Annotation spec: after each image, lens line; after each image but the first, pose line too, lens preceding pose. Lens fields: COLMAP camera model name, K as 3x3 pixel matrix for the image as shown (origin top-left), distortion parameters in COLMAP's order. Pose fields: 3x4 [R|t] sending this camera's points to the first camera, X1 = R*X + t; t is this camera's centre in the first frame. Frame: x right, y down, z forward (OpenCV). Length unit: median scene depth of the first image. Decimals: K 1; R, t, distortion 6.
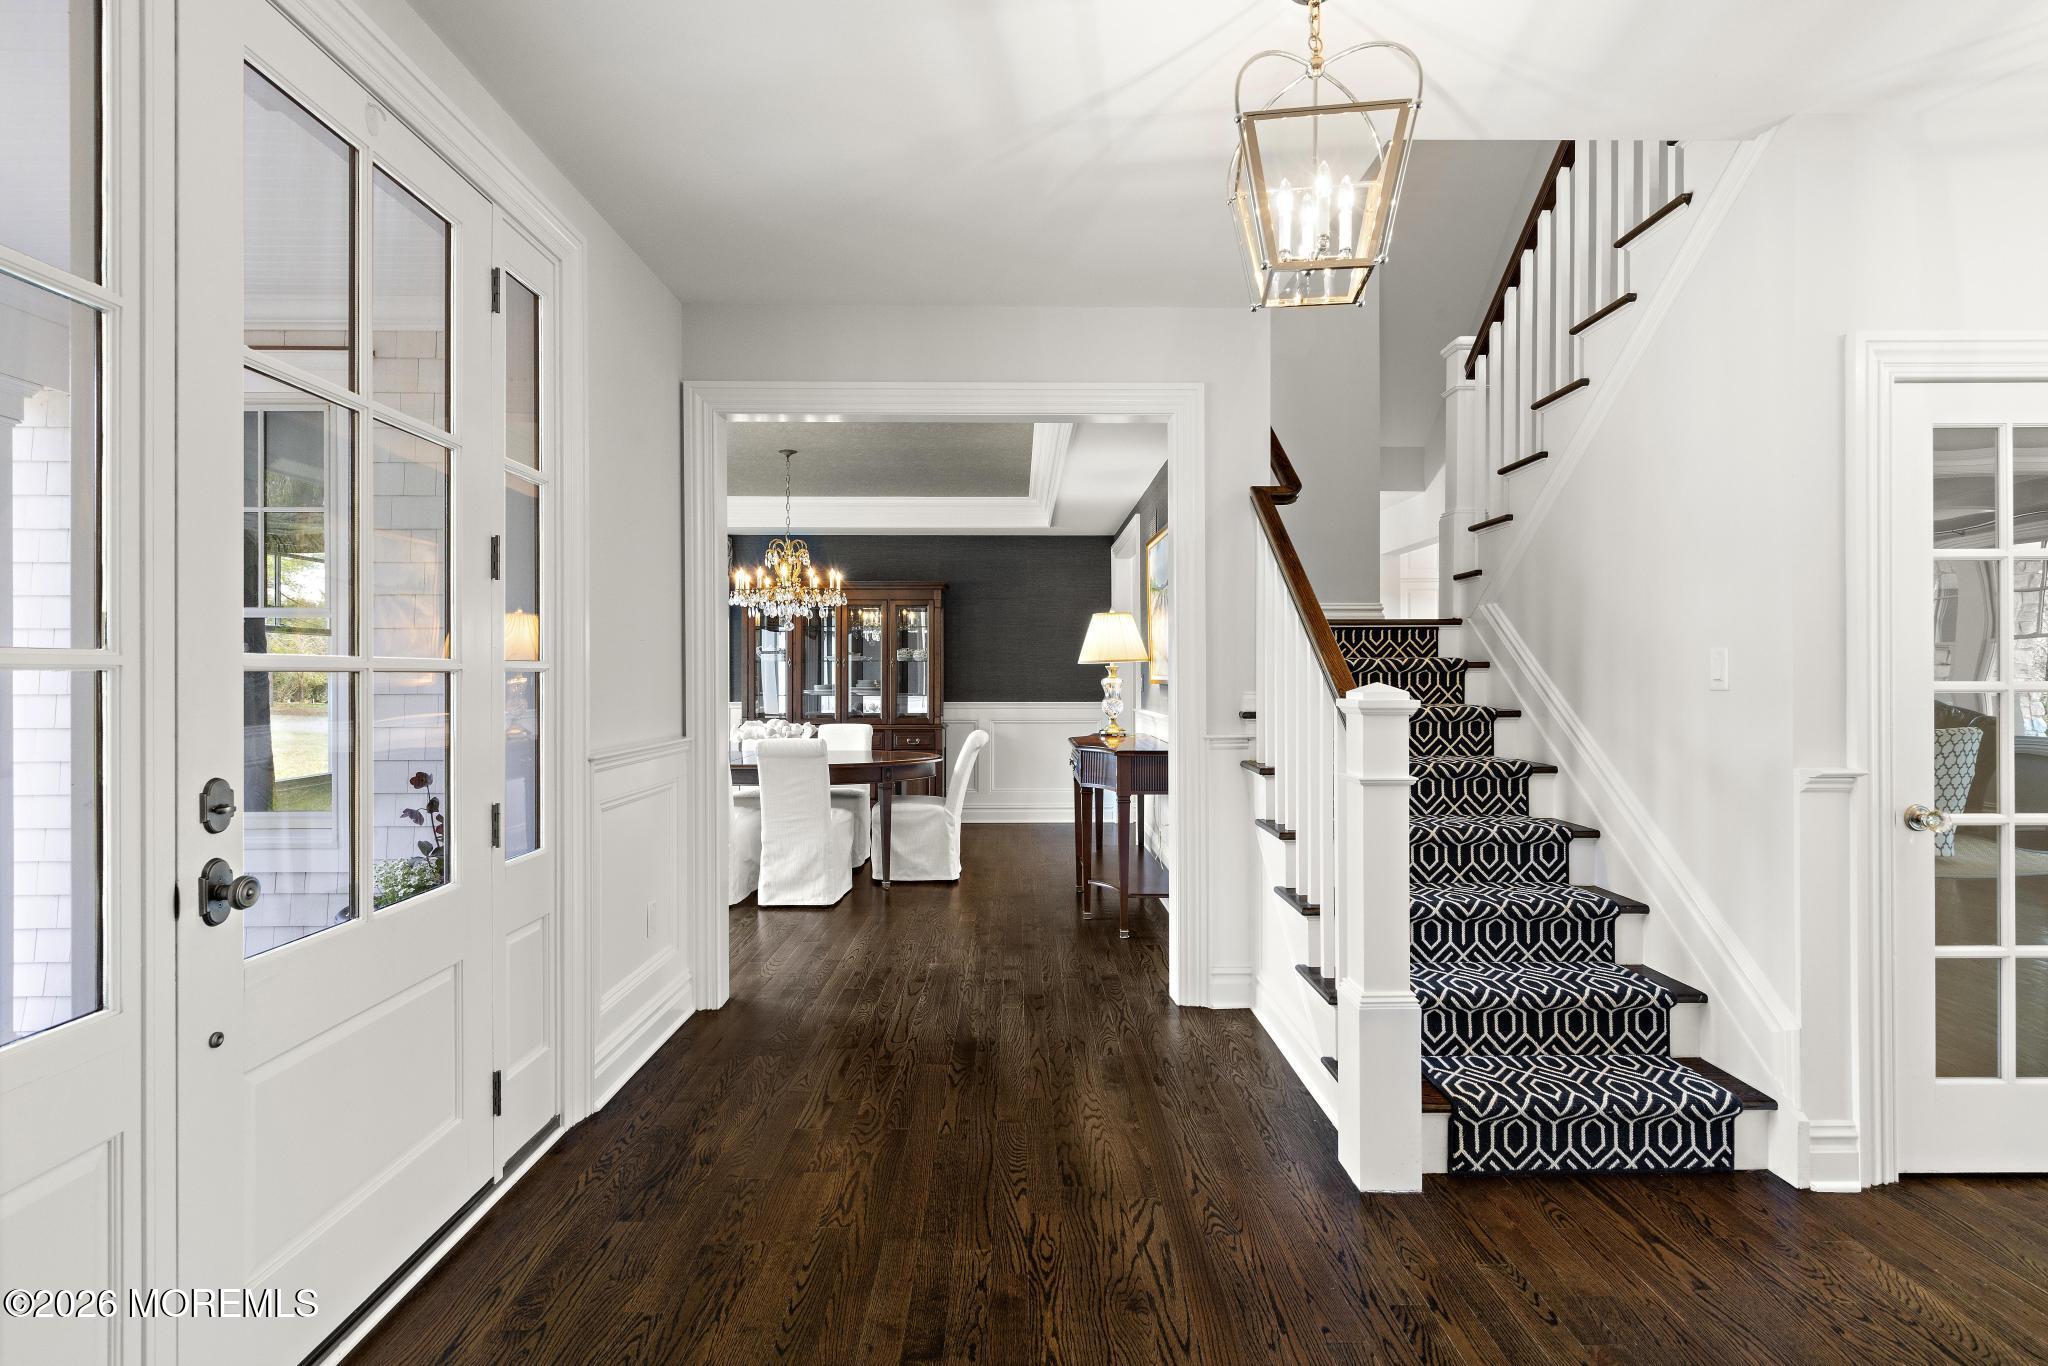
lens RADIAL K [[970.8, 0, 1026.3], [0, 970.8, 675.4], [0, 0, 1]] dist [0.001552, 0.000149]
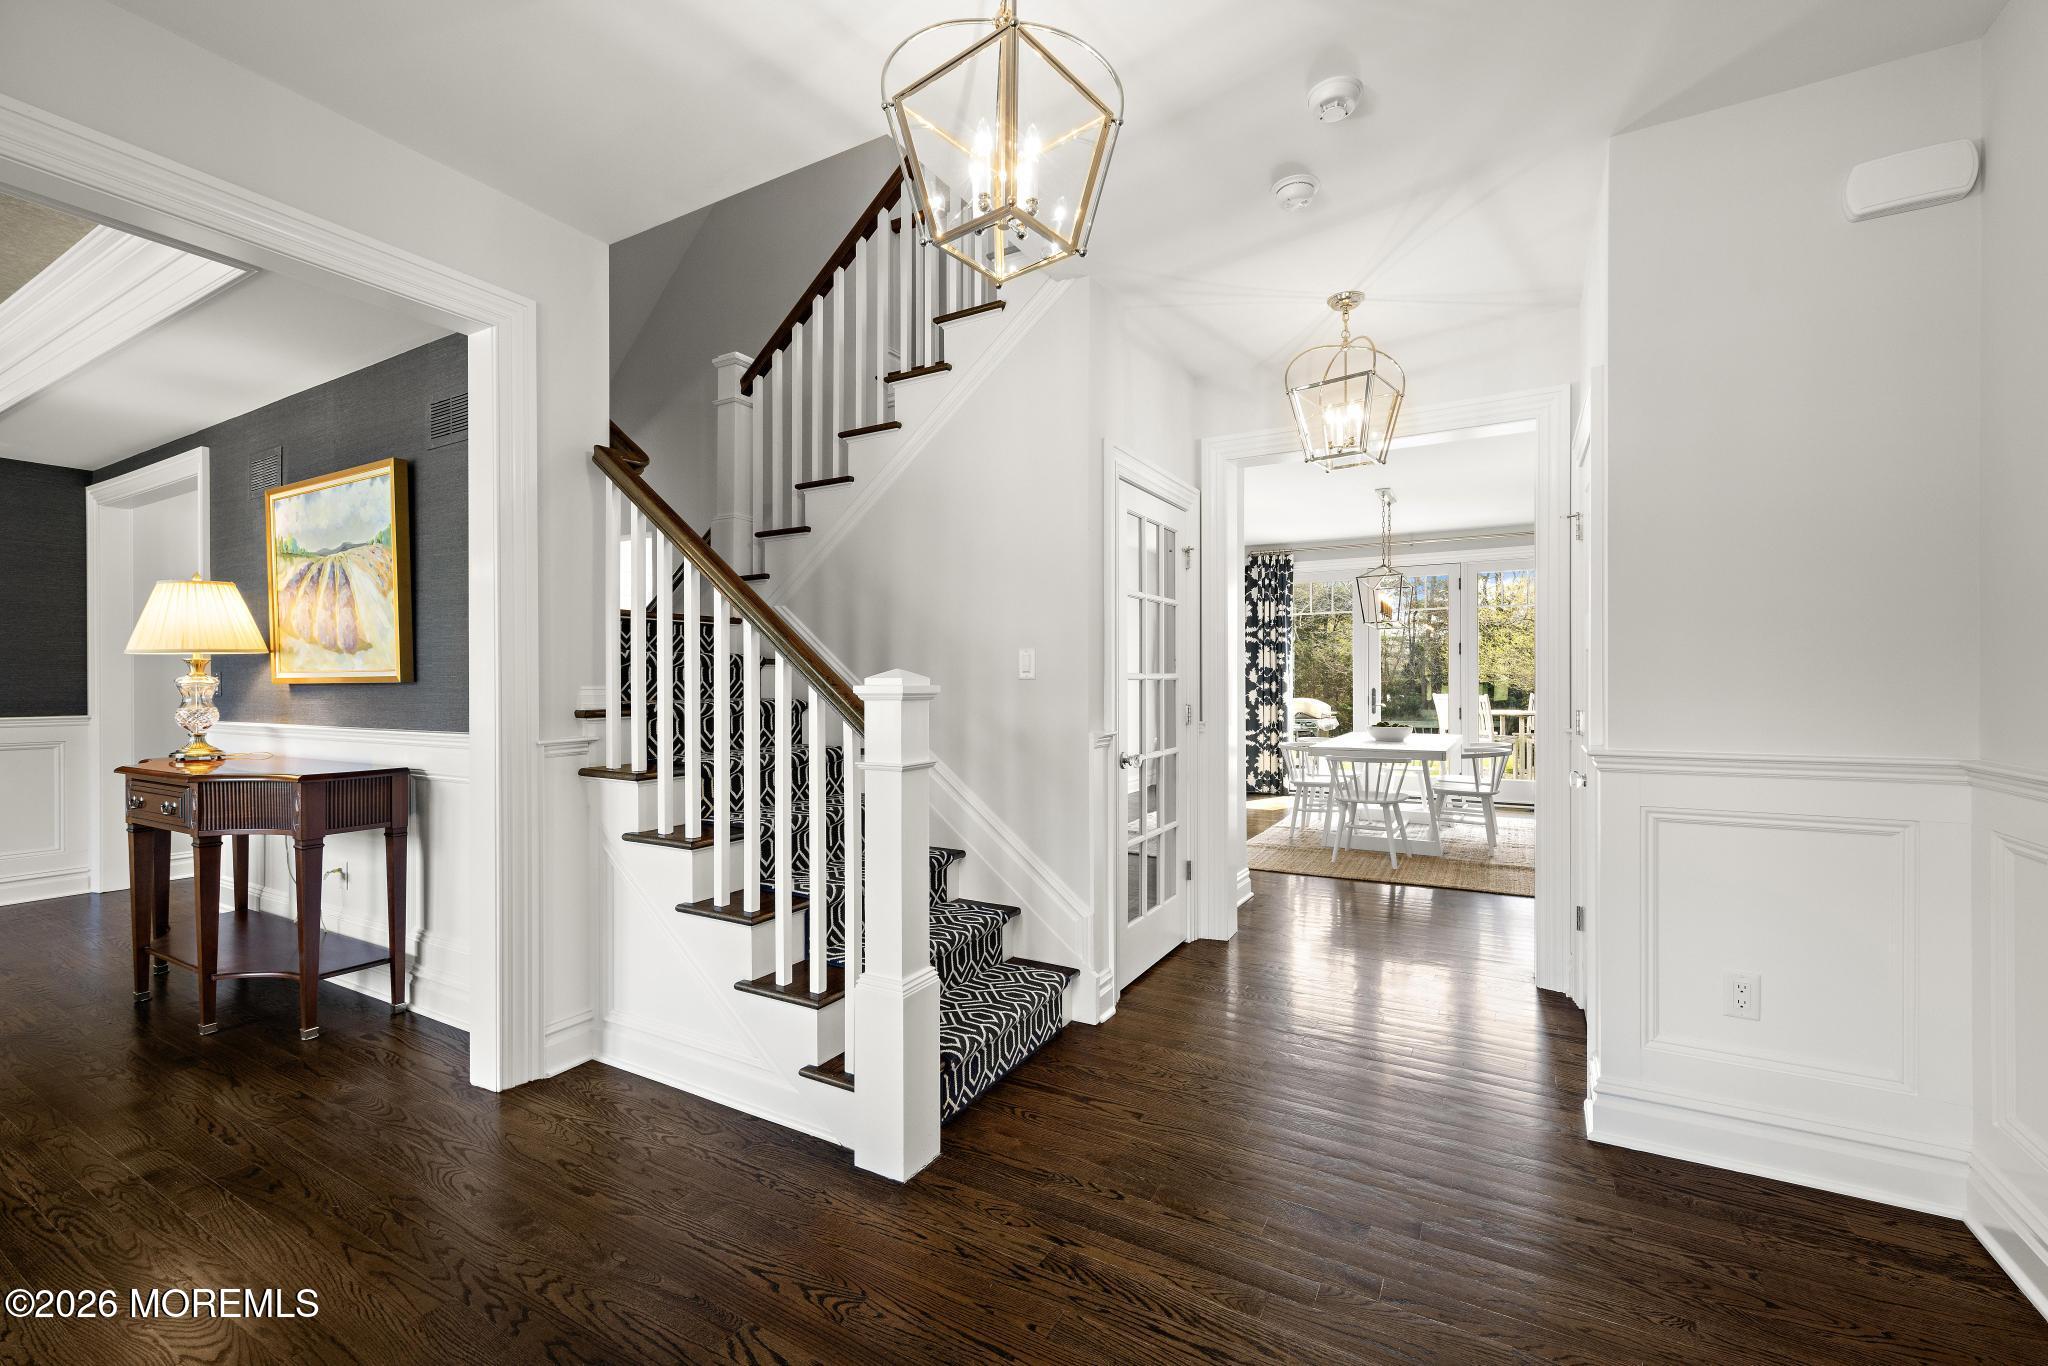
lens RADIAL K [[848.2, 0, 1031.6], [0, 848.2, 684.1], [0, 0, 1]] dist [0.000525, -0.000122]
pose [[0.499986, -0.002196, 0.866031, -0.297619], [0.002361, 0.999997, 0.001173, 0.019976], [-0.866030, 0.001458, 0.499989, 0.400562]]
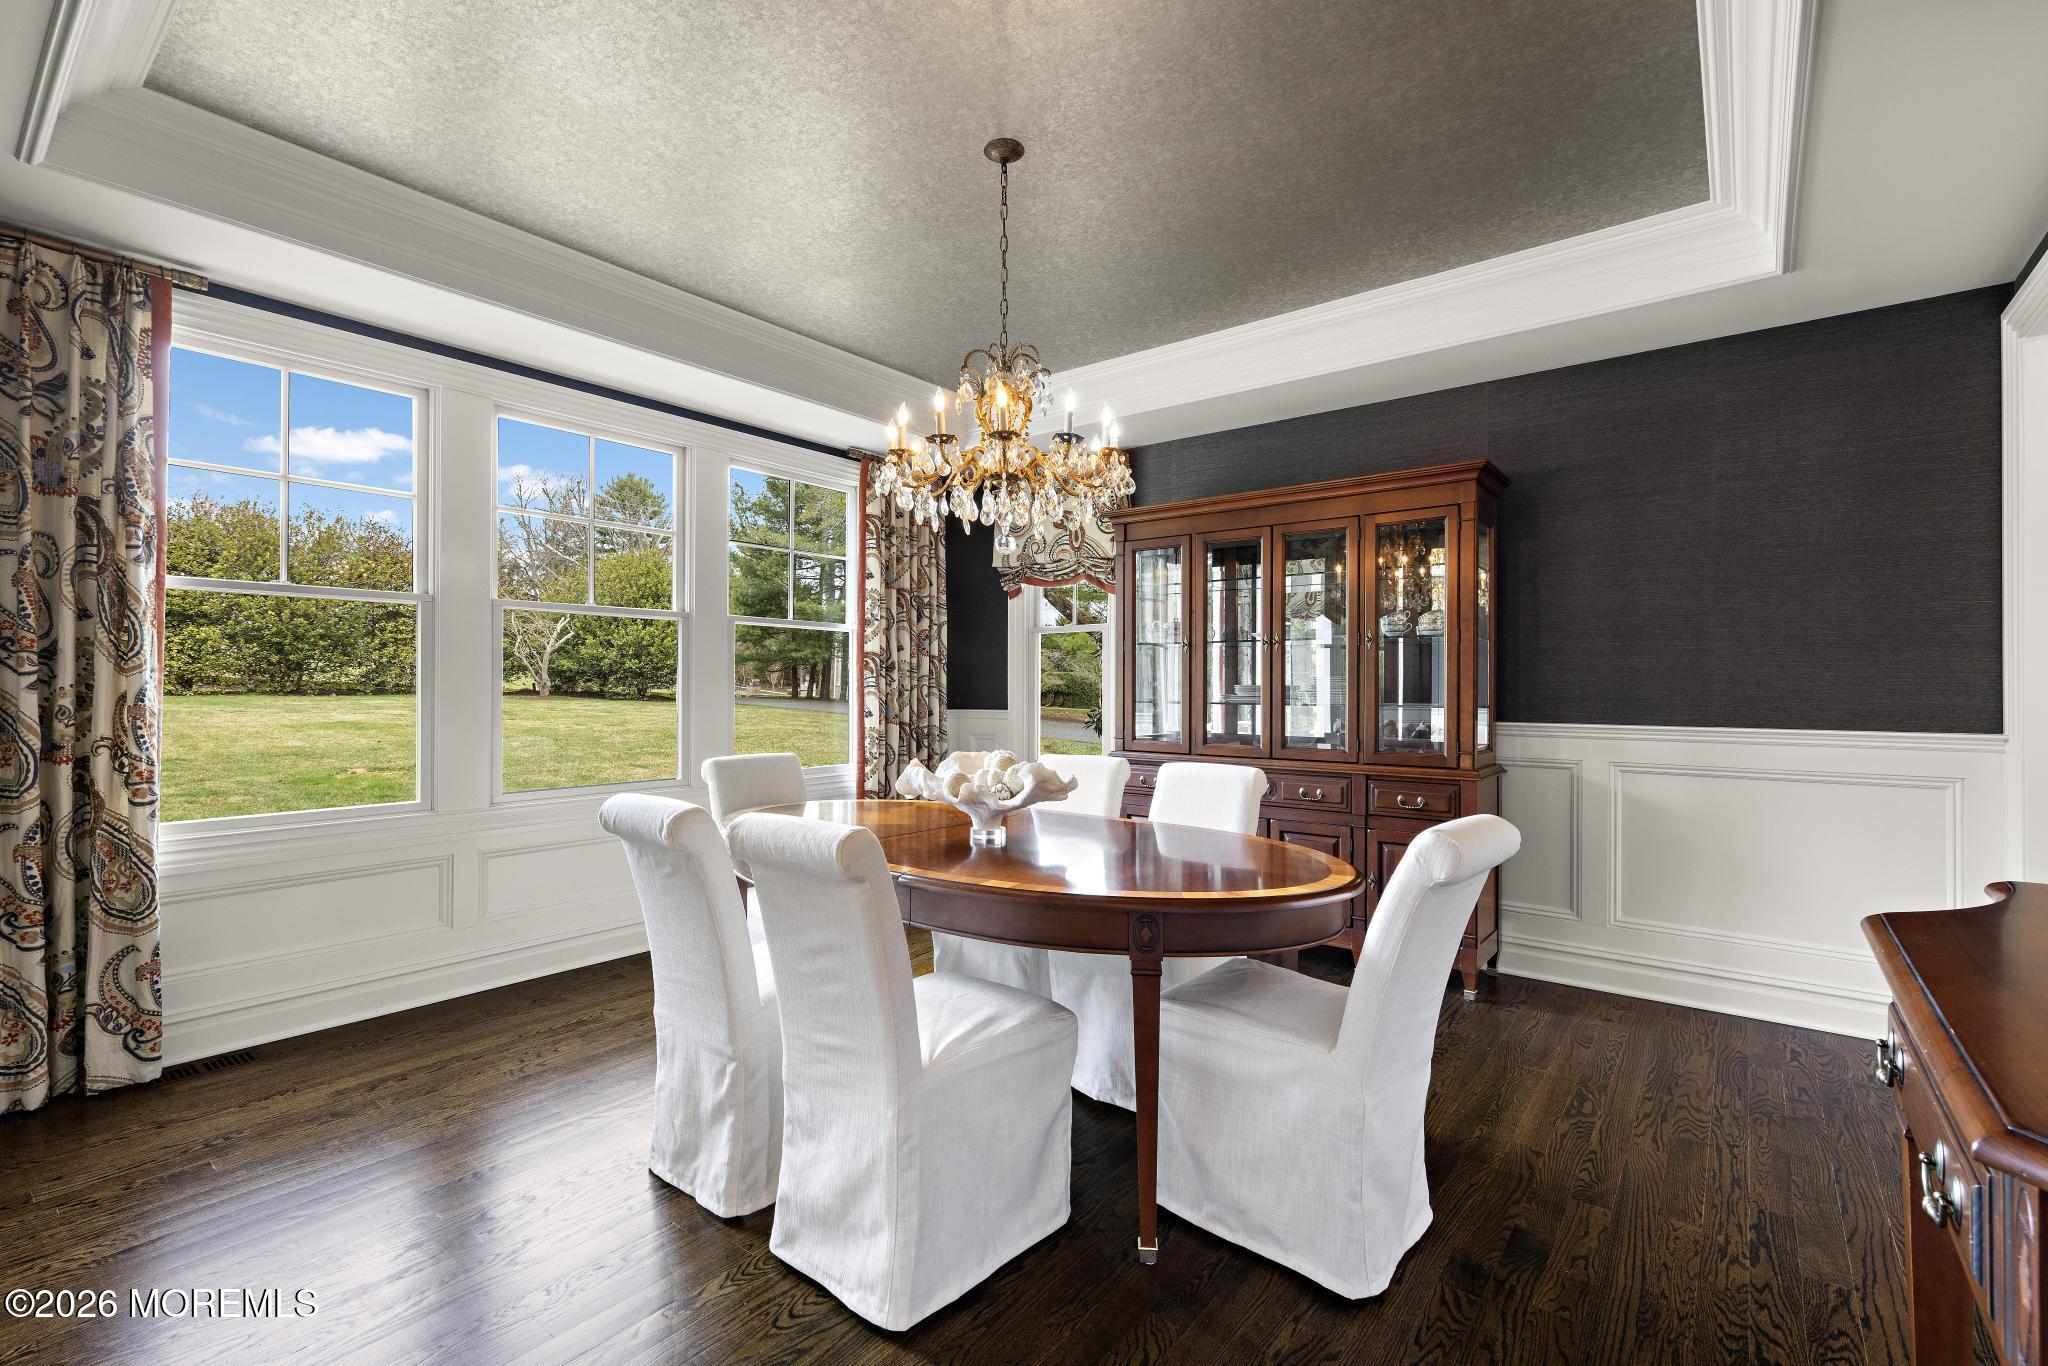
lens RADIAL K [[910.4, 0, 1021.7], [0, 910.4, 692.7], [0, 0, 1]] dist [0.004100, 0.000532]
pose [[0.777912, 0.004825, -0.628355, 0.051979], [-0.002459, 0.999986, 0.004634, 0.033081], [0.628368, -0.002060, 0.777913, 1.533259]]
